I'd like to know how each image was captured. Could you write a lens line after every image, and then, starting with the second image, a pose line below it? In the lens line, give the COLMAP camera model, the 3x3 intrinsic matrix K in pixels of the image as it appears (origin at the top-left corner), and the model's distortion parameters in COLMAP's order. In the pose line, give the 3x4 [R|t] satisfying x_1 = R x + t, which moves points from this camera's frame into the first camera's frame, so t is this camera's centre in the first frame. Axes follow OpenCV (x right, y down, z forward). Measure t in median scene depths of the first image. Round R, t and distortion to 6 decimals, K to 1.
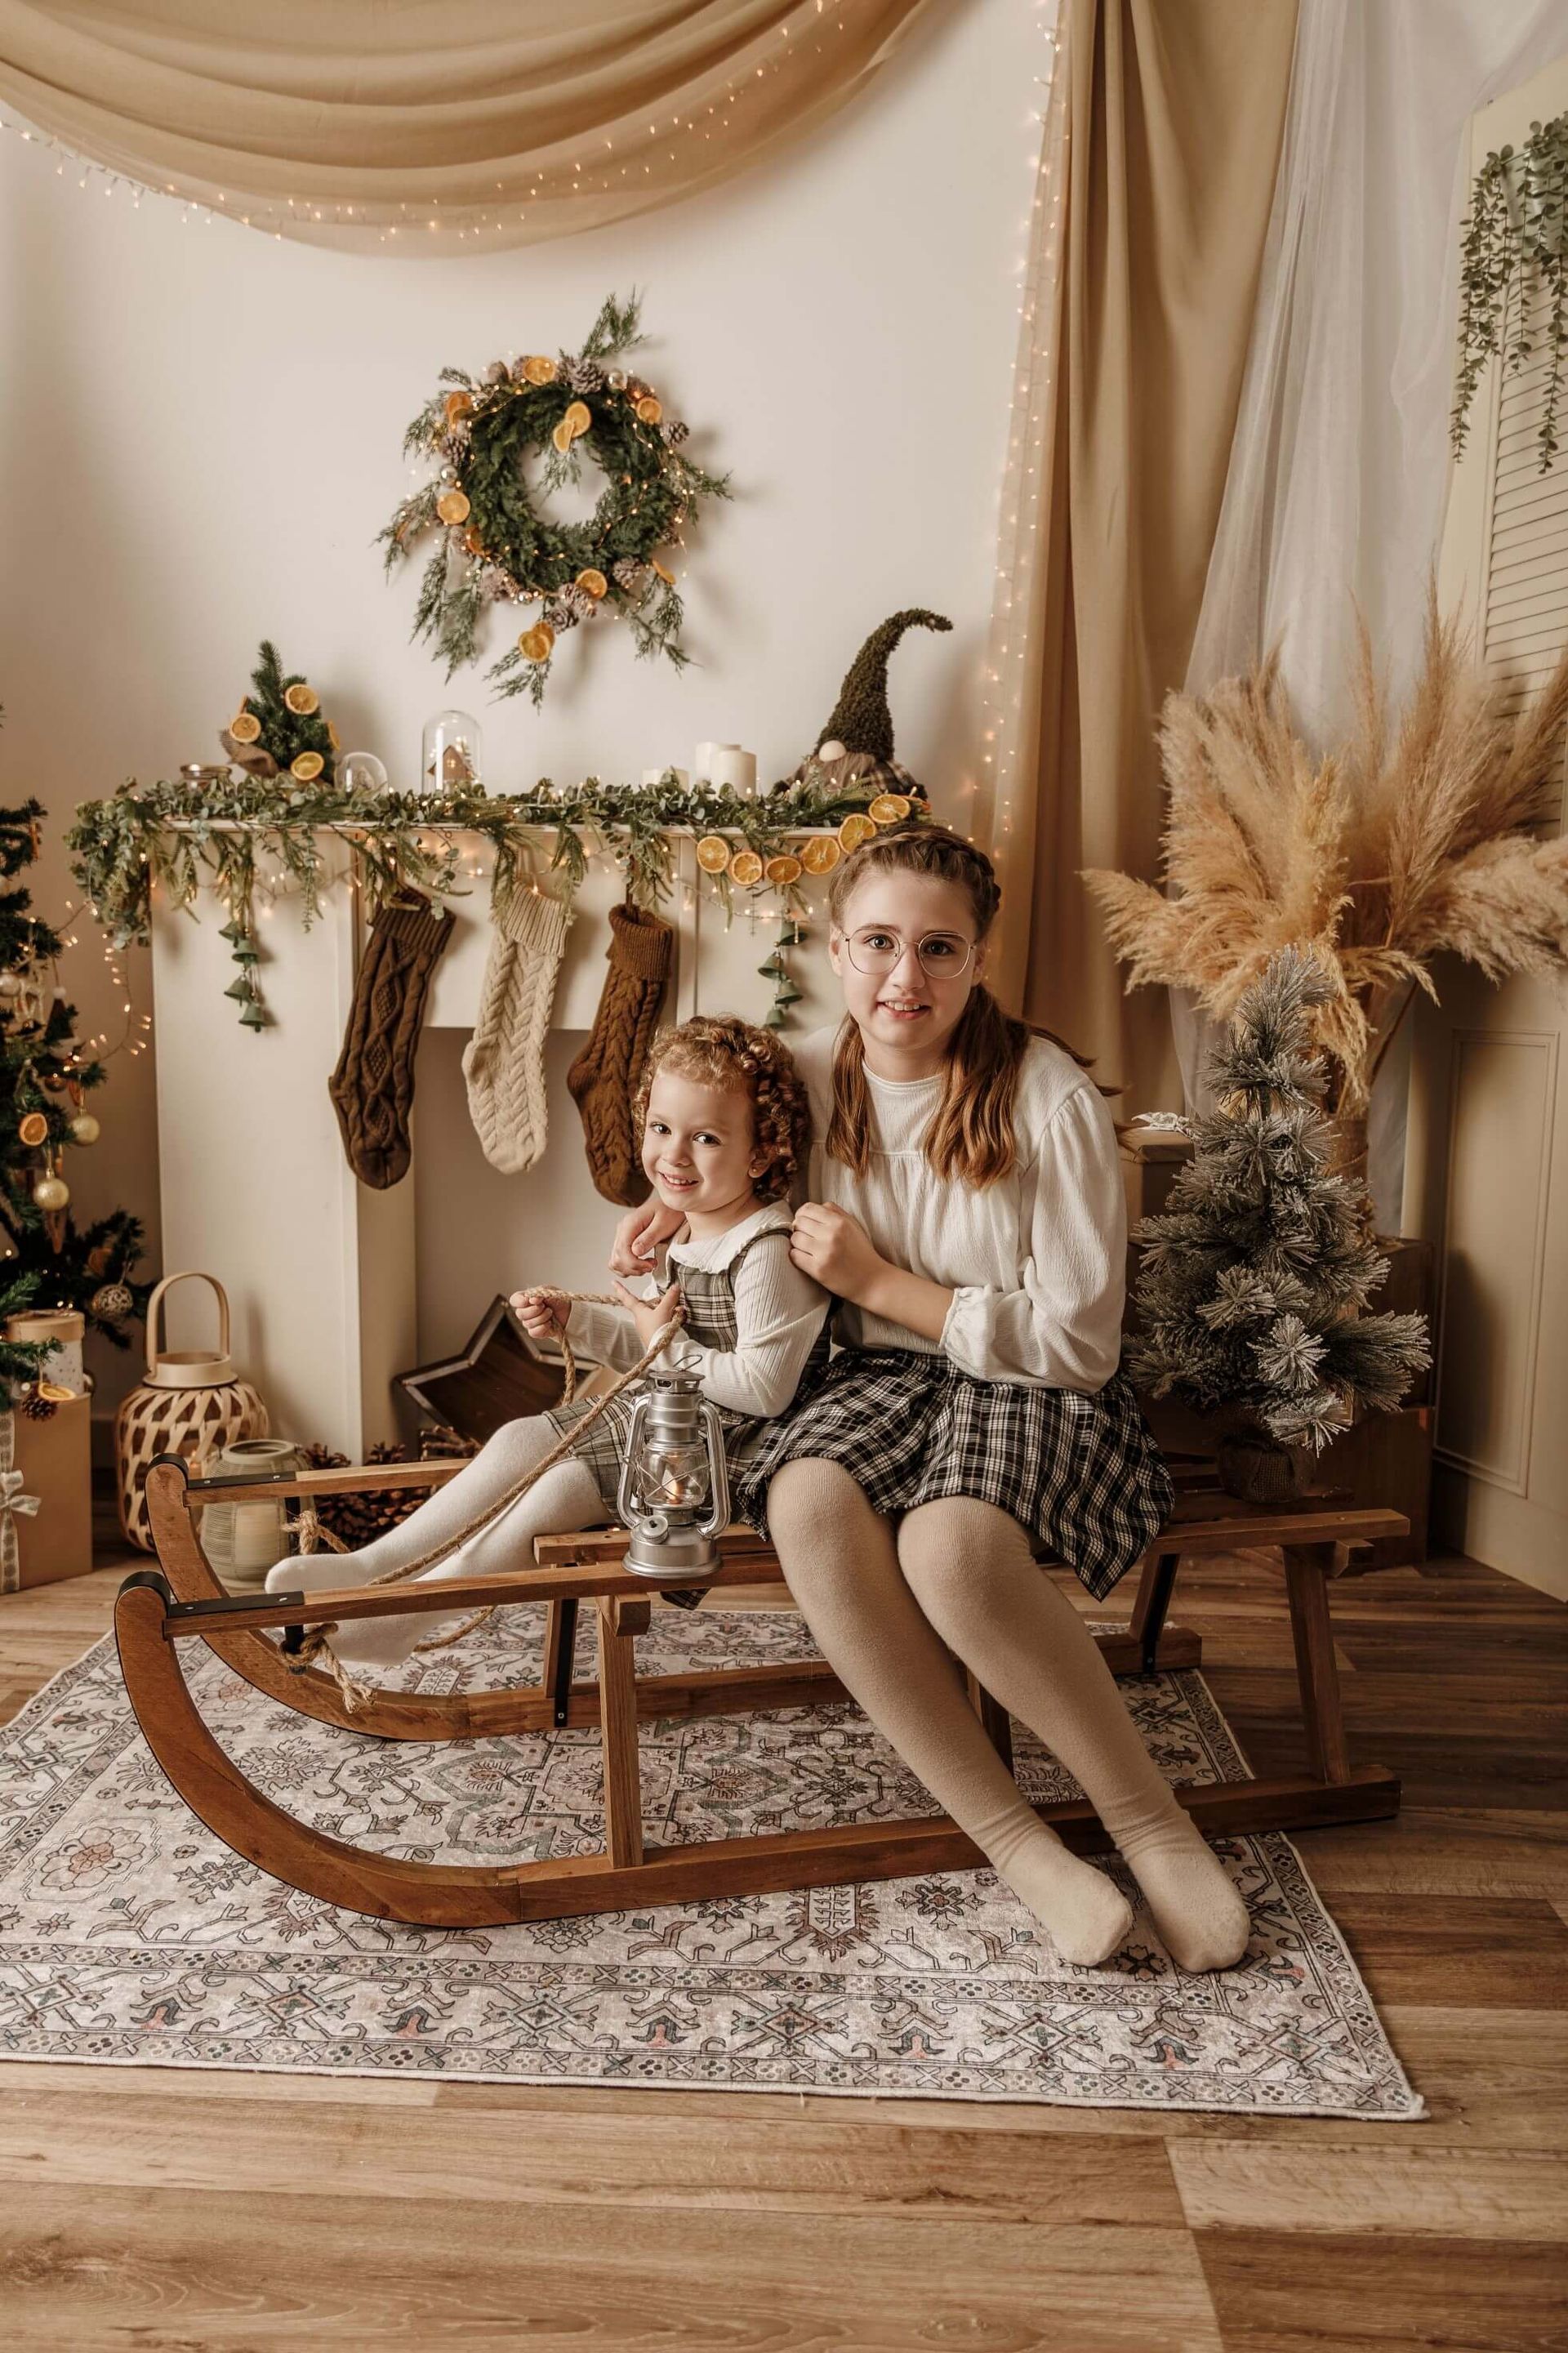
lens RADIAL K [[1793.4, 0, 768.4], [0, 1793.4, 1195.2], [0, 0, 1]] dist [0.006051, -0.013456]
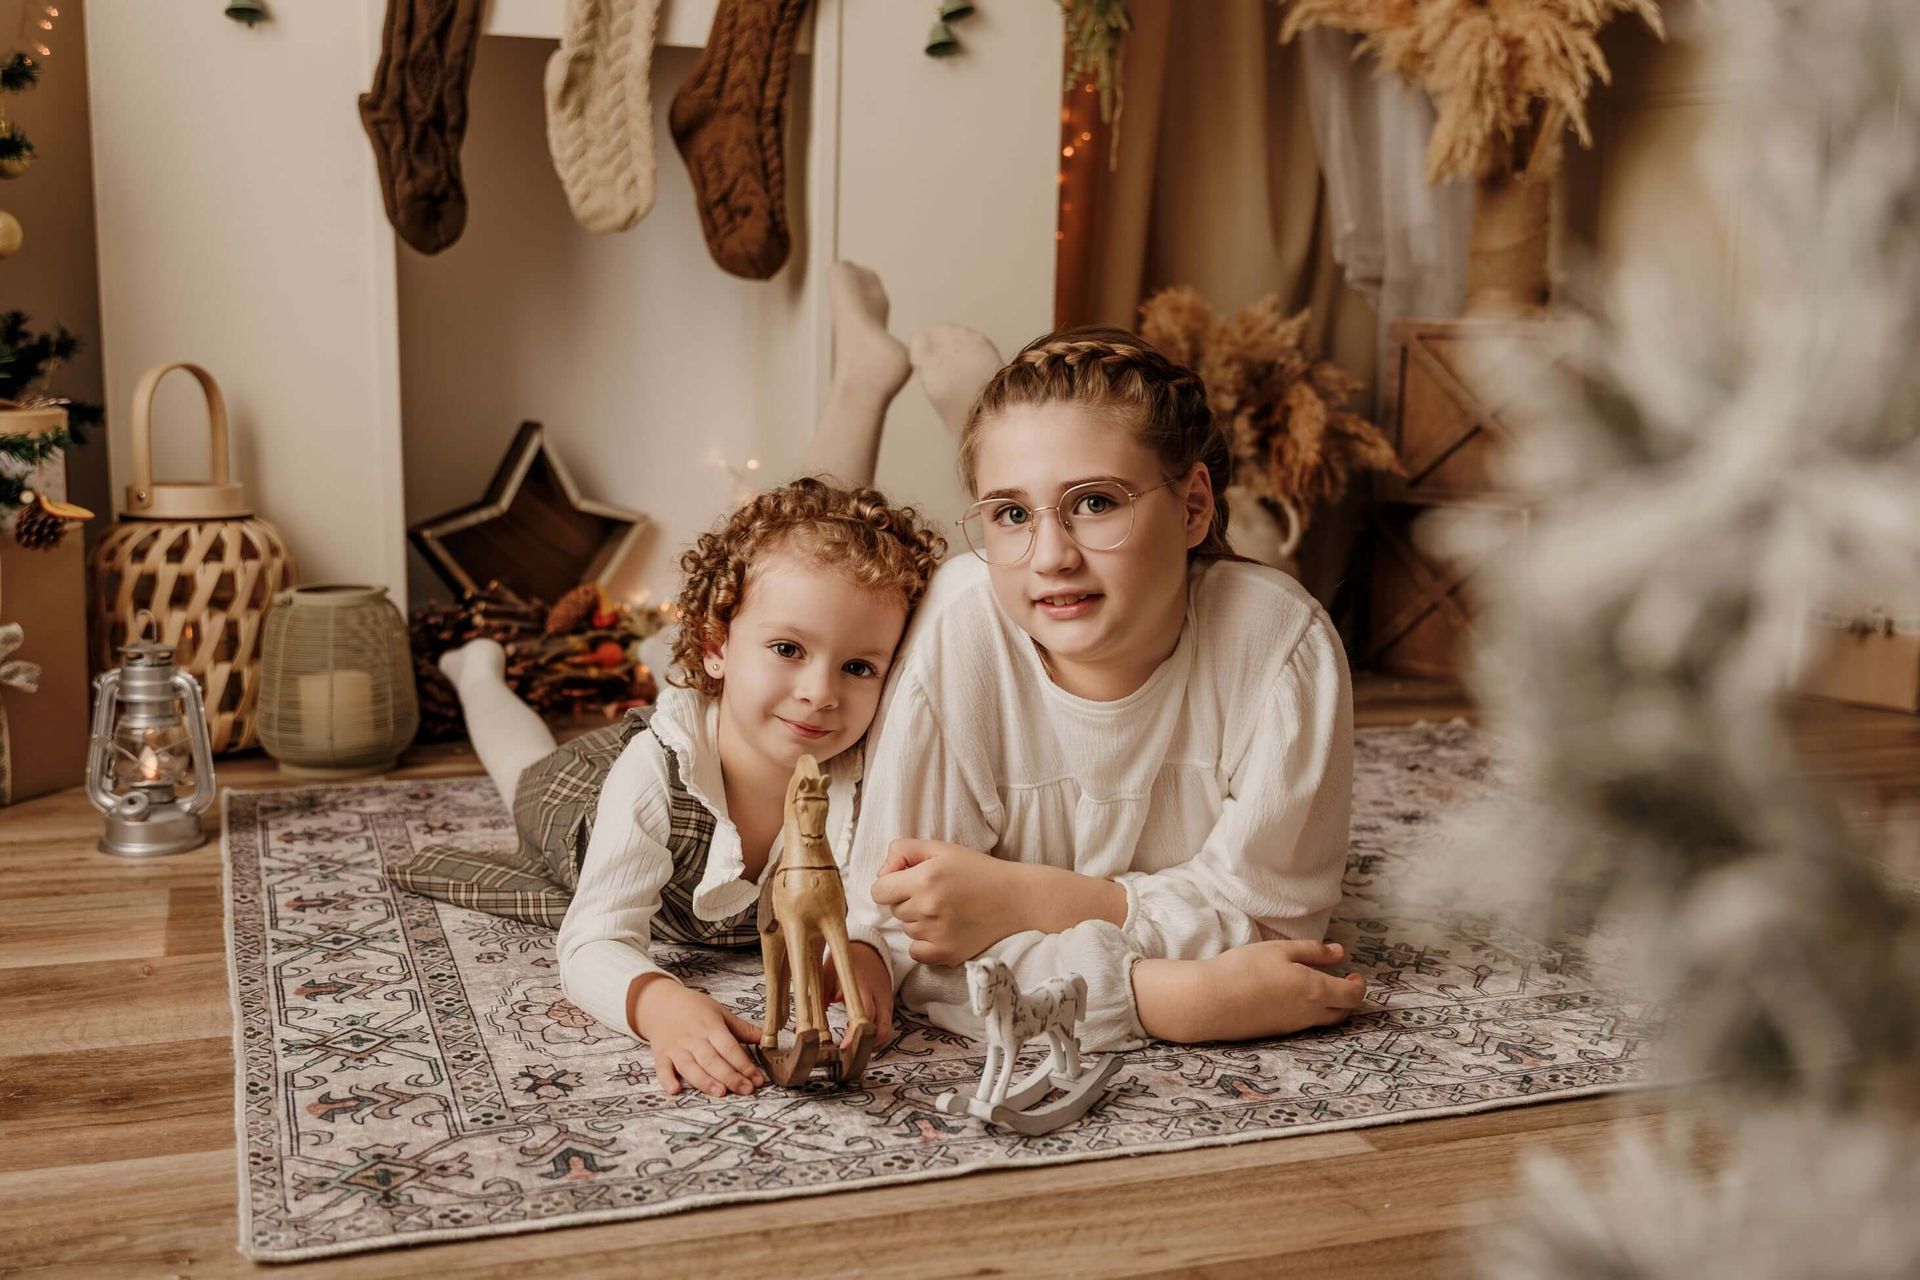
lens RADIAL K [[2097.6, 0, 931.3], [0, 2097.6, 633.3], [0, 0, 1]] dist [0.003361, 0.000000]
pose [[0.932367, -0.053161, 0.357584, -0.344453], [0.037260, 0.997992, 0.051217, 0.117268], [-0.359589, -0.034429, 0.932475, 0.116549]]
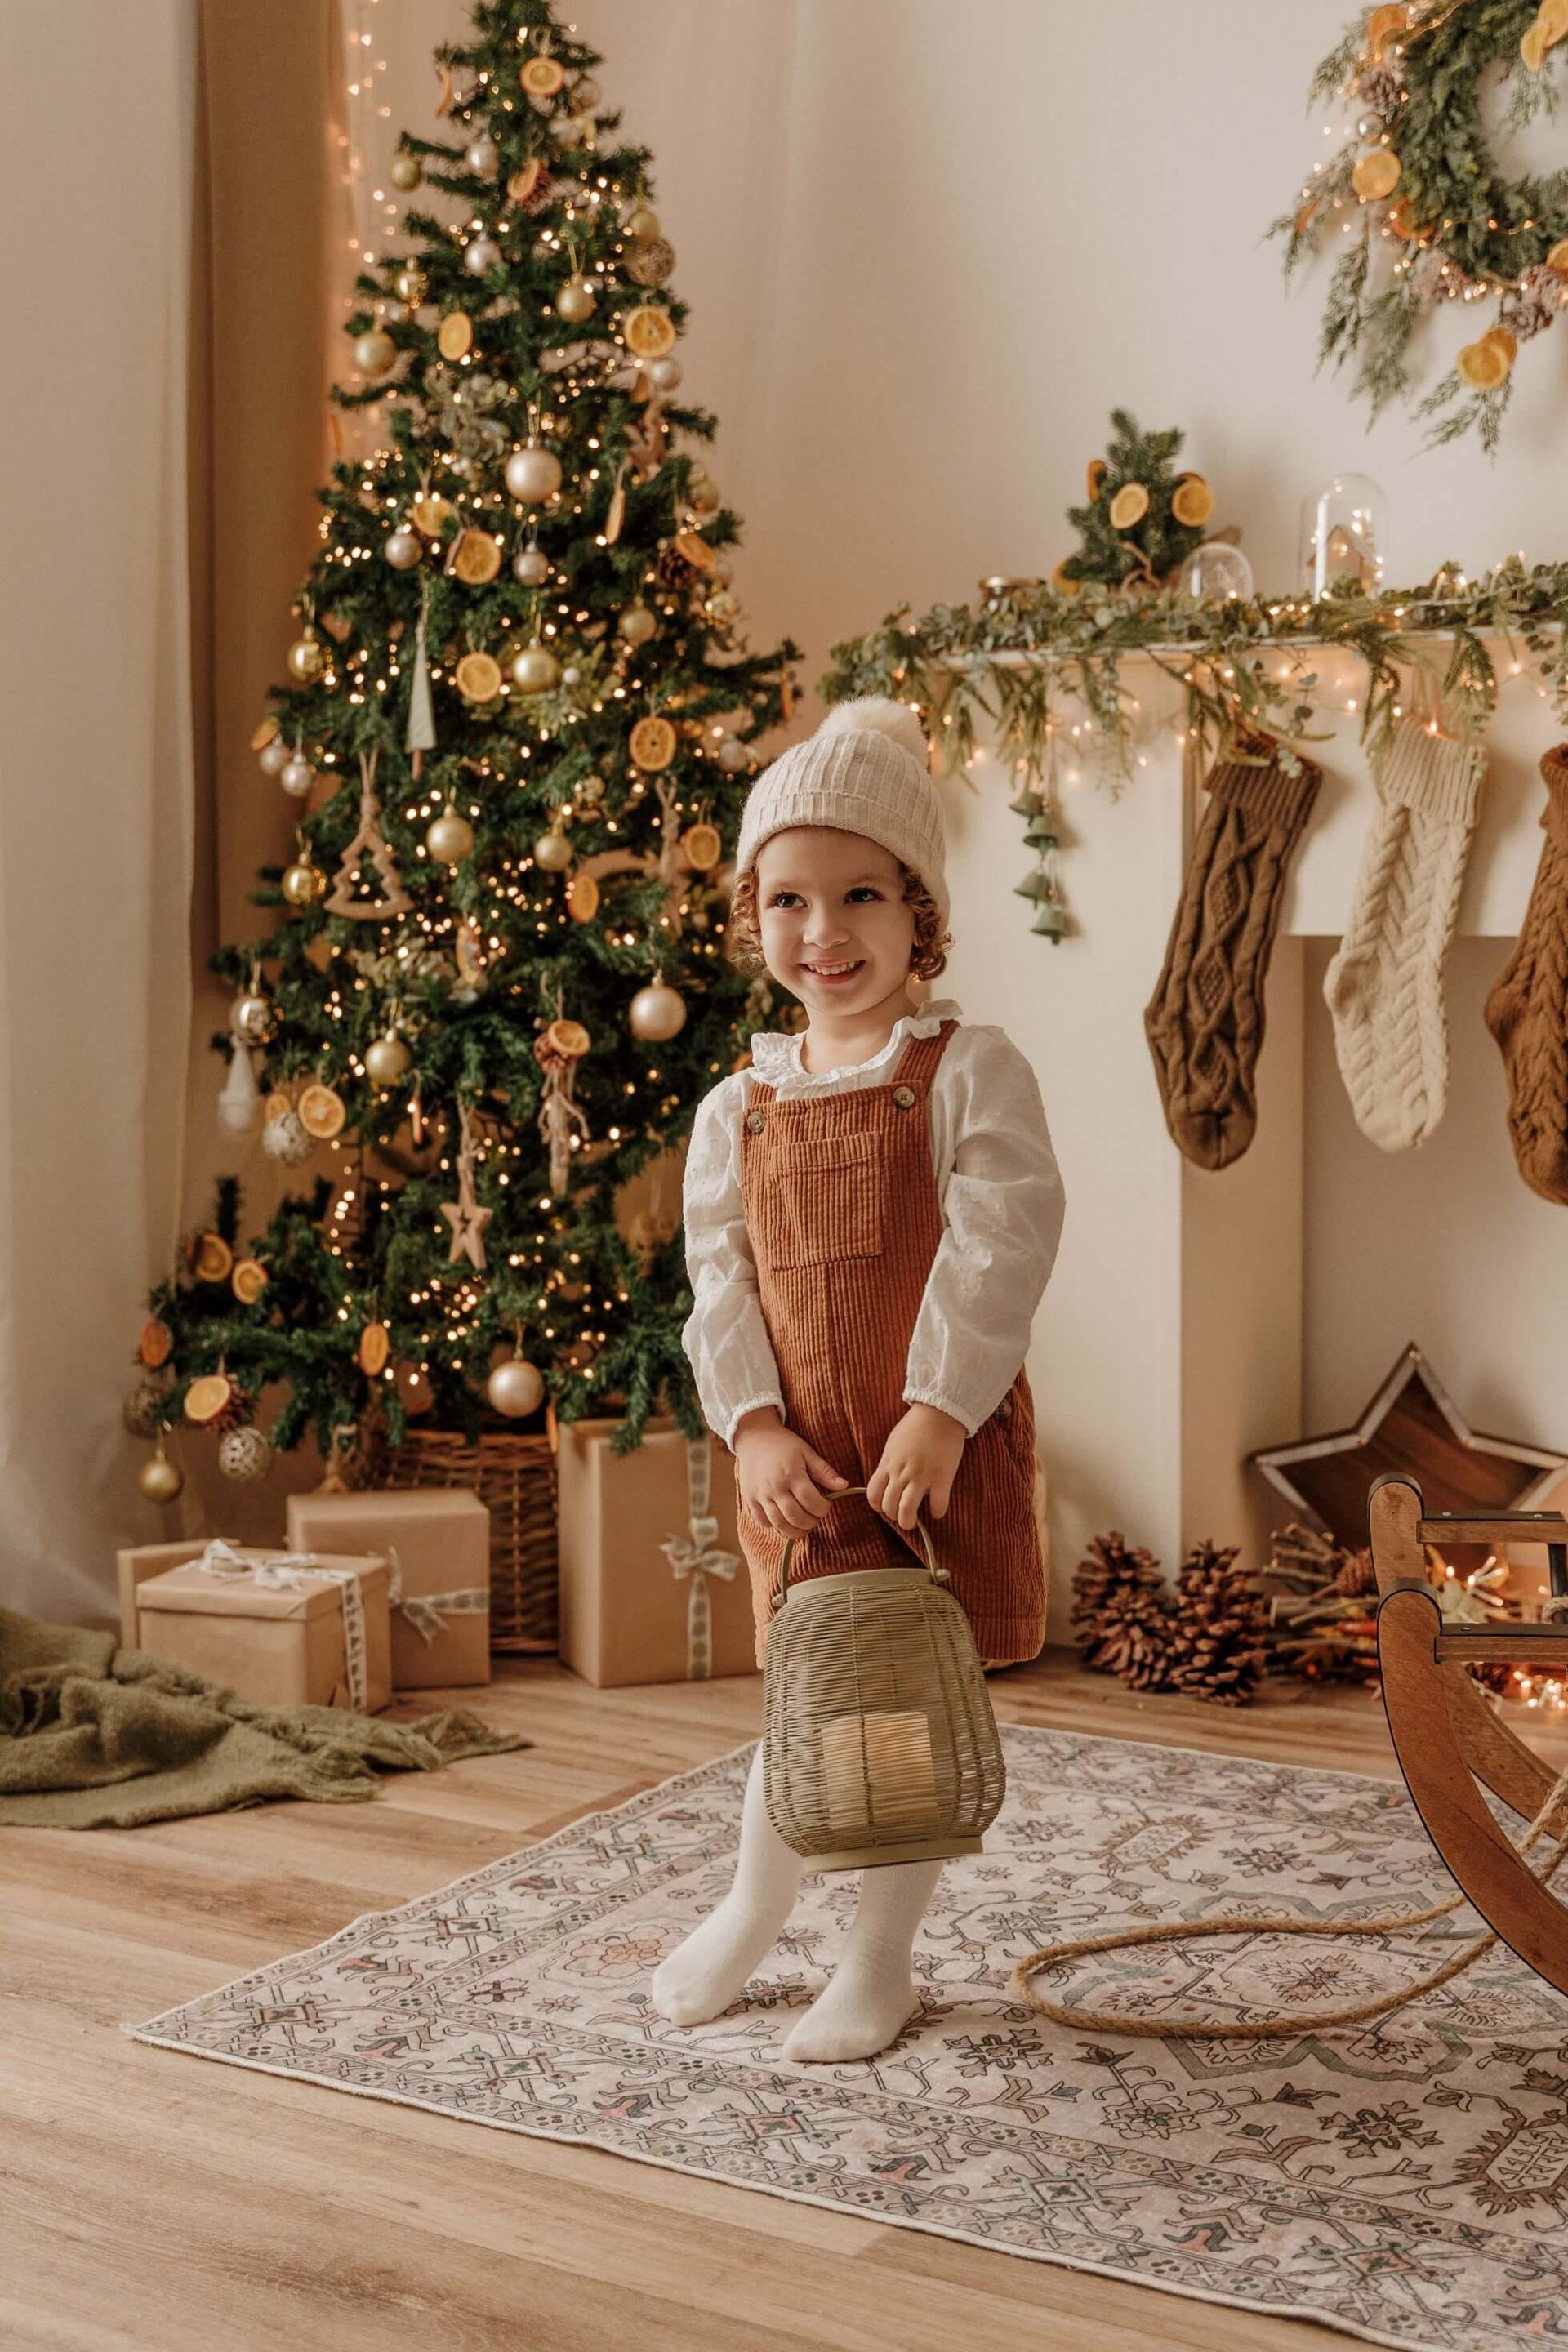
lens RADIAL K [[3029.6, 0, 781.4], [0, 3029.6, 1196.4], [0, 0, 1]] dist [0.008043, 0.000000]
pose [[0.873288, 0.027985, -0.486399, 0.209553], [-0.044059, 0.998795, -0.021639, 0.039684], [0.485208, 0.040327, 0.873469, -0.101198]]
